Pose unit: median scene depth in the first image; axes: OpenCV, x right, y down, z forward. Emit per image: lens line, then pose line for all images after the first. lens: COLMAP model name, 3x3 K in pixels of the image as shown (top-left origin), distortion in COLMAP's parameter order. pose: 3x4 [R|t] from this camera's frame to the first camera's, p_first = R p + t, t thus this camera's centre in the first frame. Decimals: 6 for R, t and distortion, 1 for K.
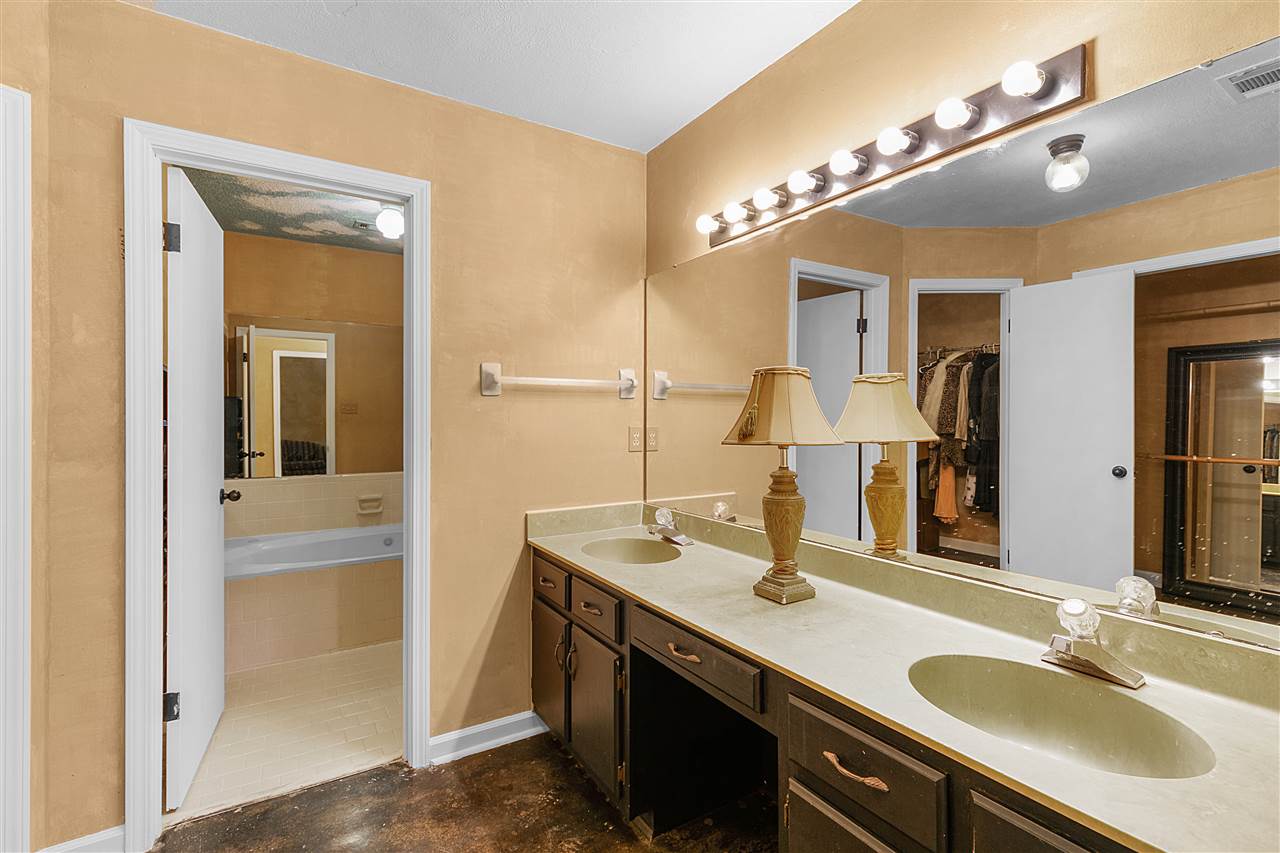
lens RADIAL K [[587.2, 0, 642.6], [0, 587.2, 414.8], [0, 0, 1]] dist [-0.001032, -0.000338]
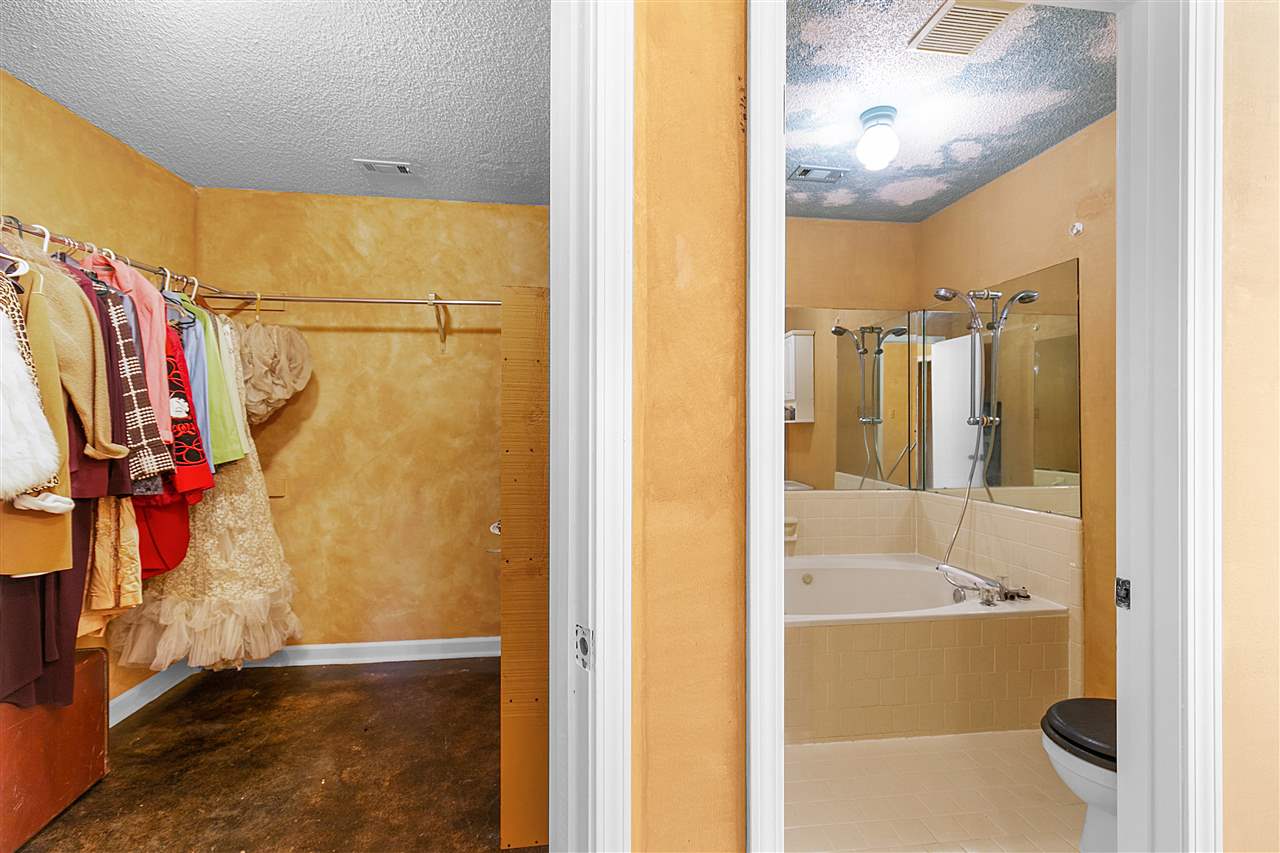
lens RADIAL K [[587.2, 0, 642.6], [0, 587.2, 414.8], [0, 0, 1]] dist [-0.001032, -0.000338]
pose [[0.902009, -0.003195, -0.431706, -0.741549], [-0.000834, 0.999958, -0.009142, 0.002651], [0.431717, 0.008606, 0.901968, 0.472755]]
